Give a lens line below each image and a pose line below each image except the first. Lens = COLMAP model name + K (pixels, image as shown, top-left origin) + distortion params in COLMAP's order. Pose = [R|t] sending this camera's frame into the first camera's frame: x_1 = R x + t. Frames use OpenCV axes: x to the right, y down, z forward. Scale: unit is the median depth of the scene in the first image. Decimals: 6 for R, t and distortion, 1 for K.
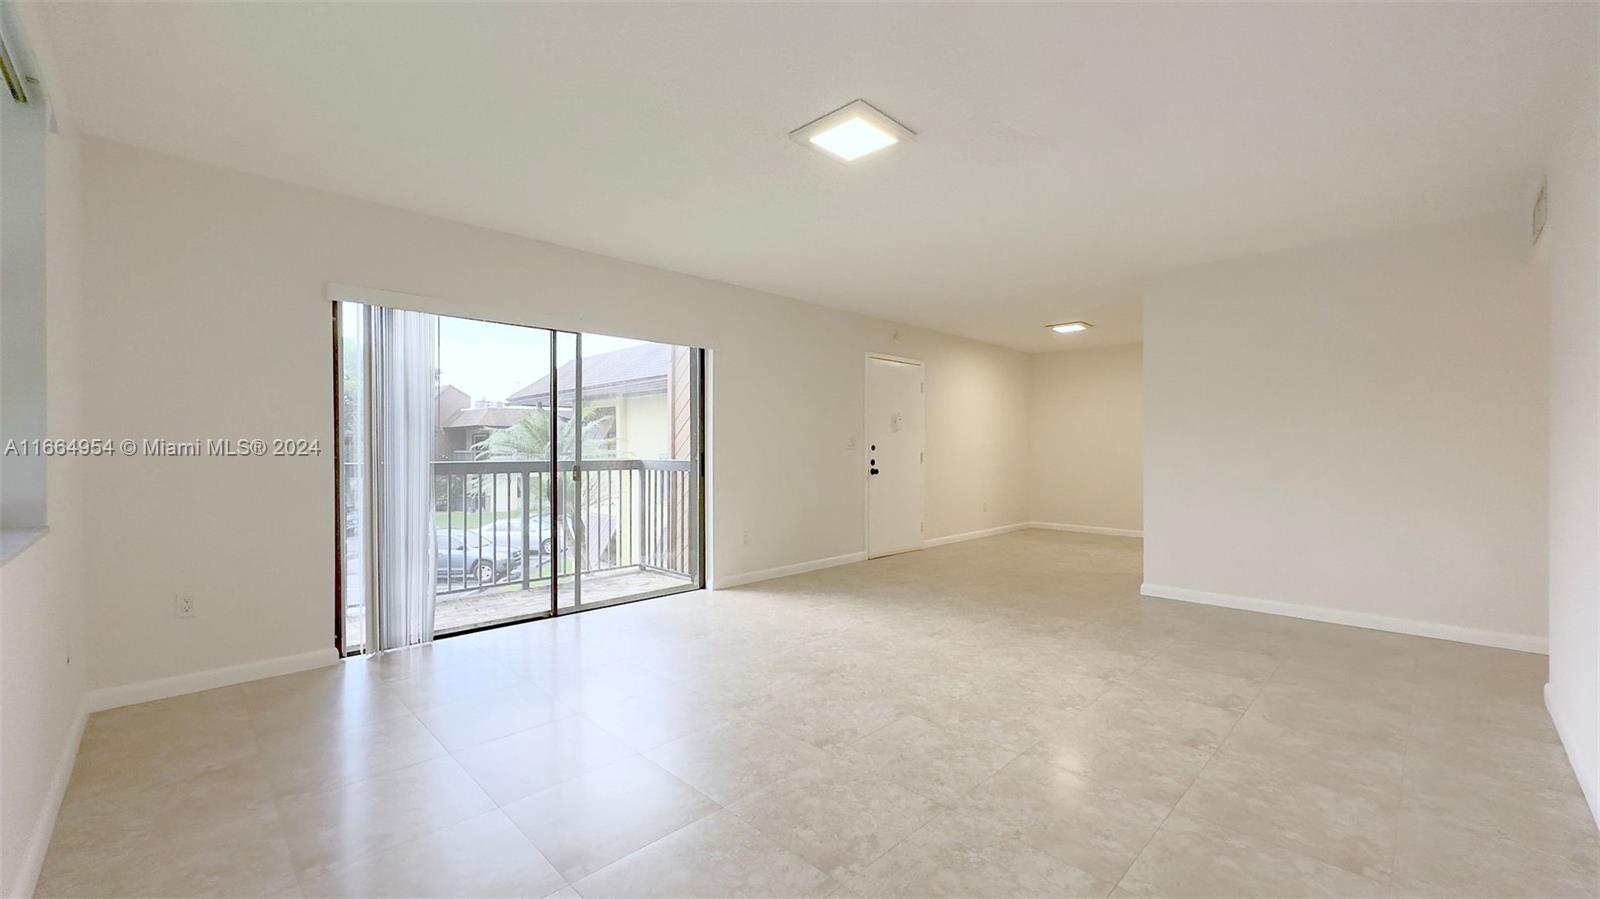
lens RADIAL K [[635.5, 0, 800.0], [0, 635.5, 449.5], [0, 0, 1]] dist [-0.001934, -0.000135]
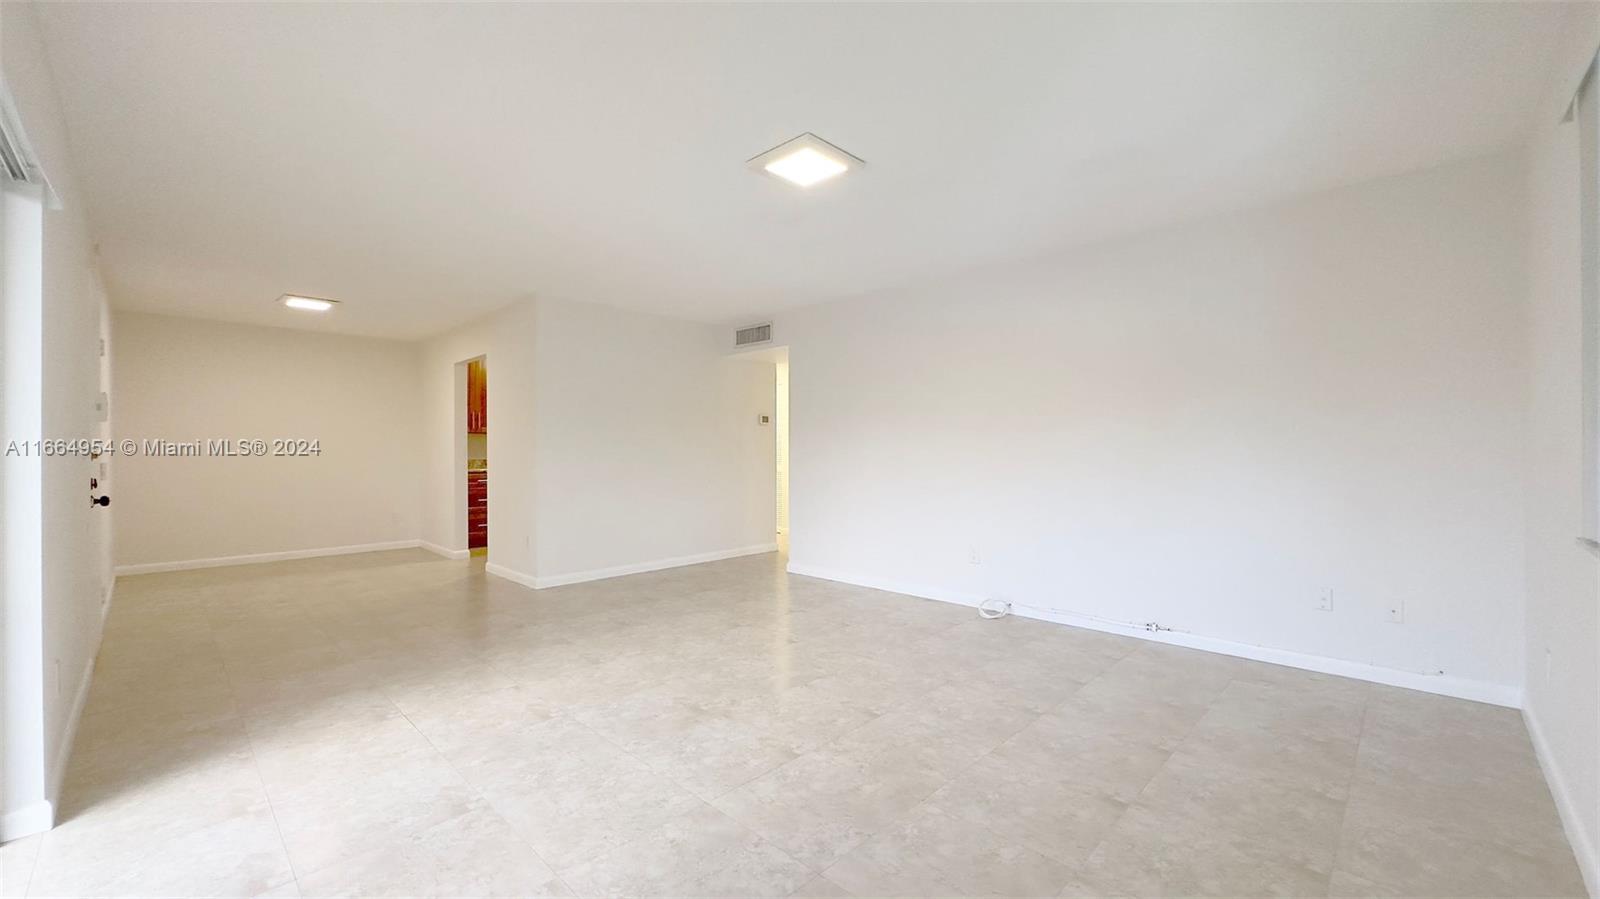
lens RADIAL K [[635.5, 0, 800.0], [0, 635.5, 449.5], [0, 0, 1]] dist [-0.001934, -0.000135]
pose [[-0.015673, 0.000772, 0.999877, -0.832998], [0.005817, 0.999983, -0.000681, -0.008286], [-0.999860, 0.005806, -0.015677, 0.866280]]
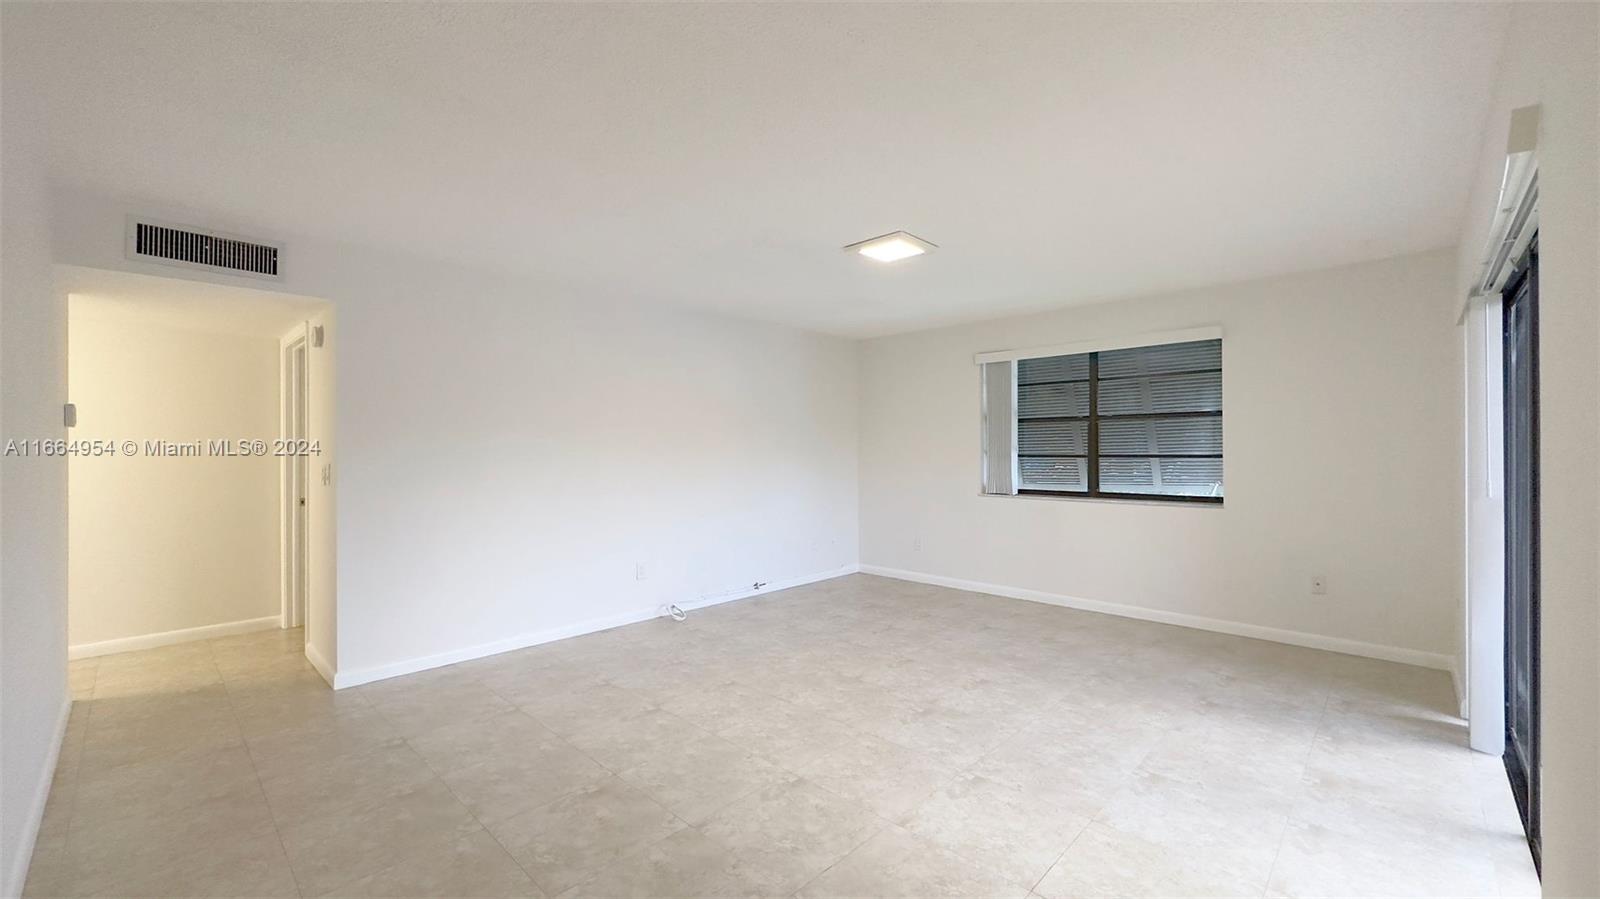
lens RADIAL K [[635.5, 0, 800.0], [0, 635.5, 449.5], [0, 0, 1]] dist [-0.001934, -0.000135]
pose [[-0.999671, 0.002636, -0.025511, 0.265458], [0.002564, 0.999993, 0.002854, -0.059957], [0.025518, 0.002788, -0.999670, 1.971852]]
